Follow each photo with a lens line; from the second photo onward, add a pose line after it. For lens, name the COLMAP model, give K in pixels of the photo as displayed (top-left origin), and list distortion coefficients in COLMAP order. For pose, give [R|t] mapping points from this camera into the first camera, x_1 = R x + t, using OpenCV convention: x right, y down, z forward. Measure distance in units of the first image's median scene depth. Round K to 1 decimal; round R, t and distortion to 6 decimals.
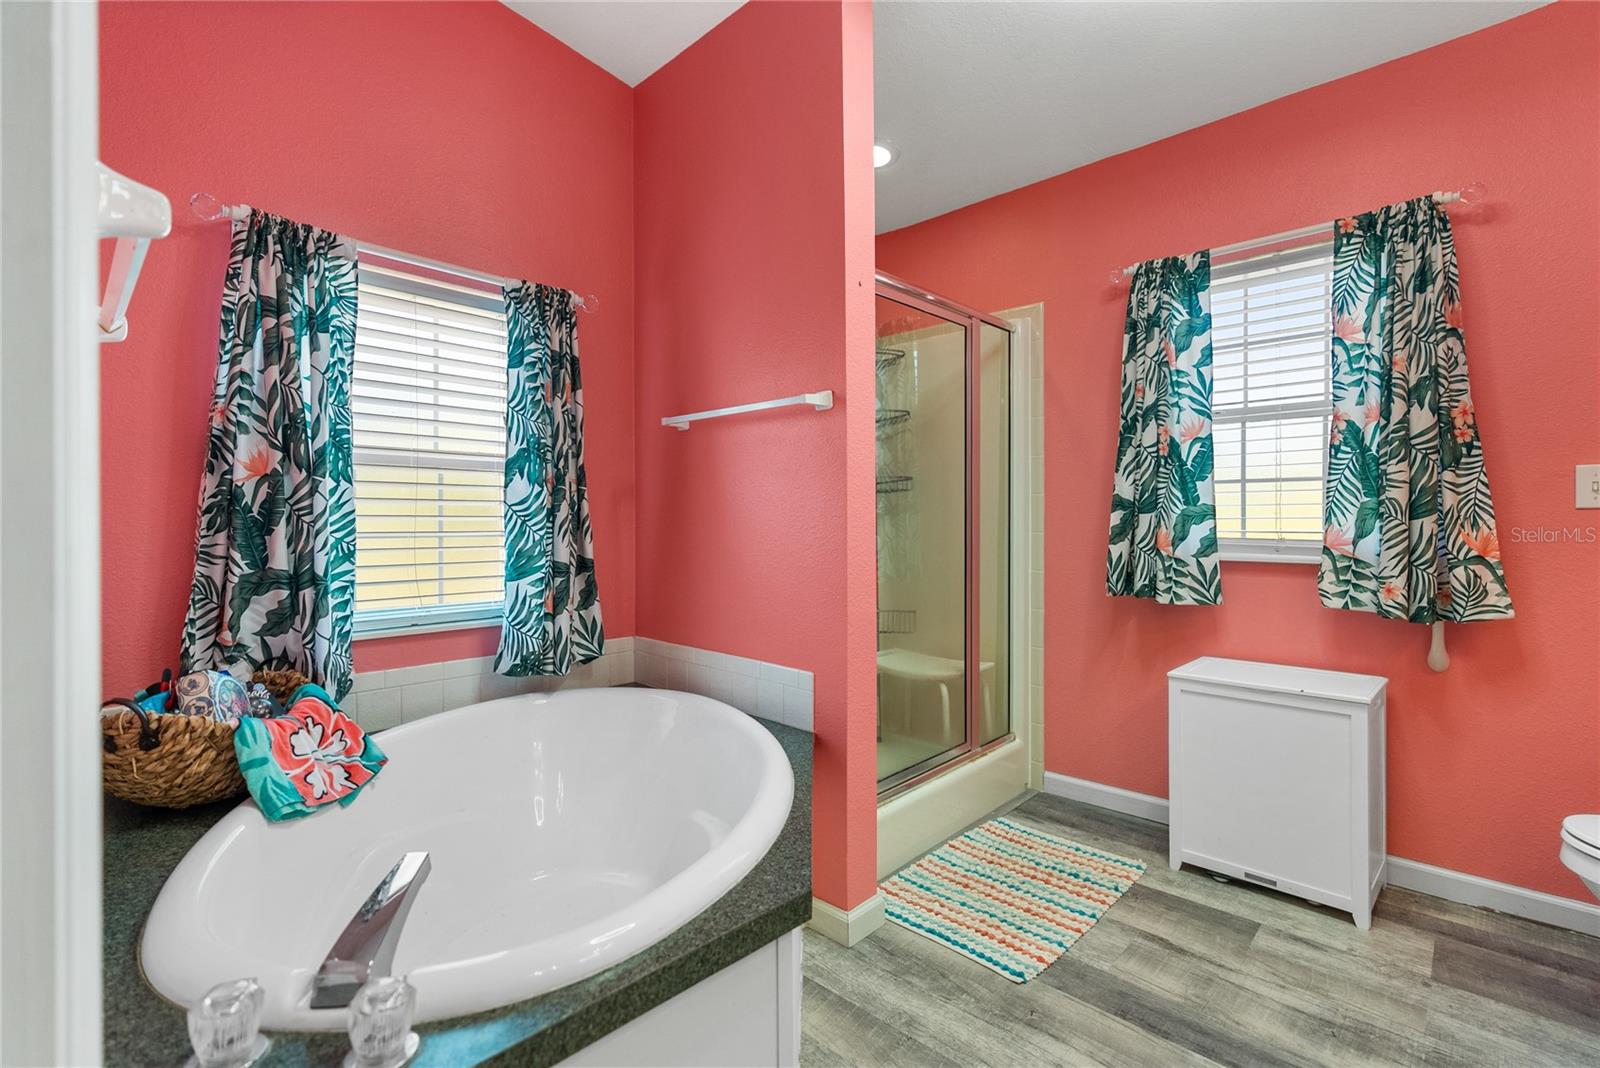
lens RADIAL K [[731.6, 0, 797.3], [0, 731.6, 522.1], [0, 0, 1]] dist [-0.005781, 0.002225]
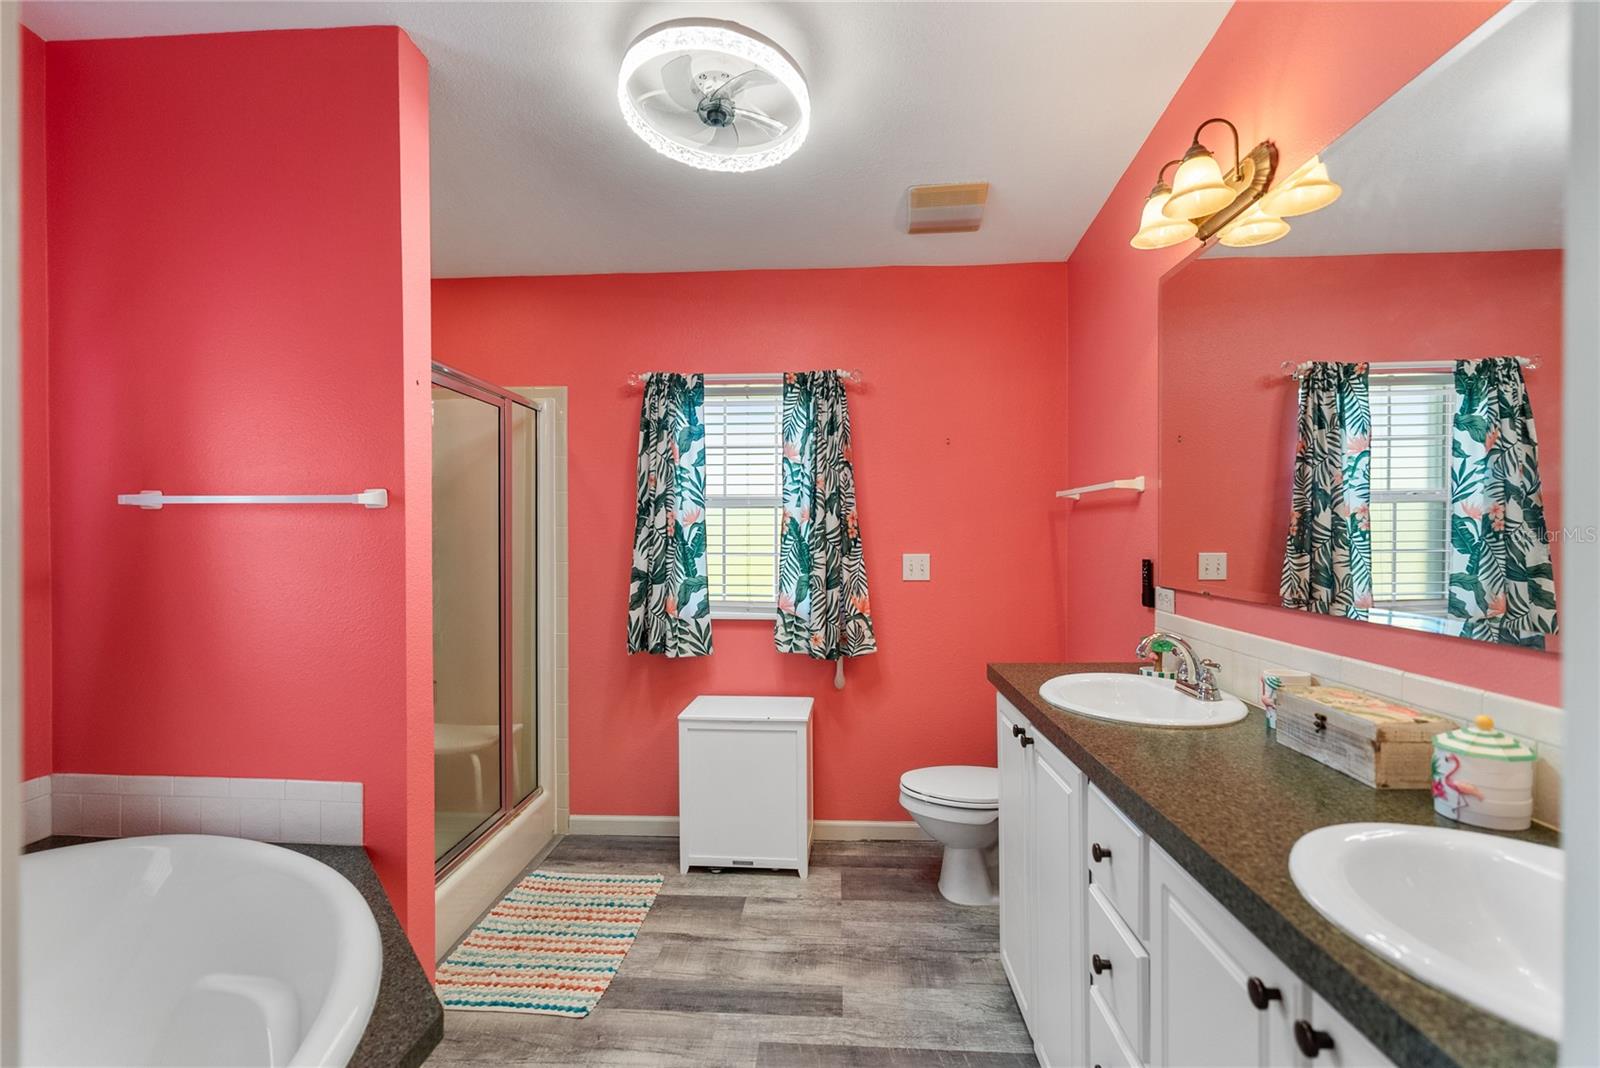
lens RADIAL K [[731.6, 0, 806.9], [0, 731.6, 533.2], [0, 0, 1]] dist [-0.005781, 0.002225]
pose [[0.758154, 0.002633, 0.652071, -0.149694], [0.000863, 0.999987, -0.005041, -0.106710], [-0.652075, 0.004385, 0.758141, -0.093751]]
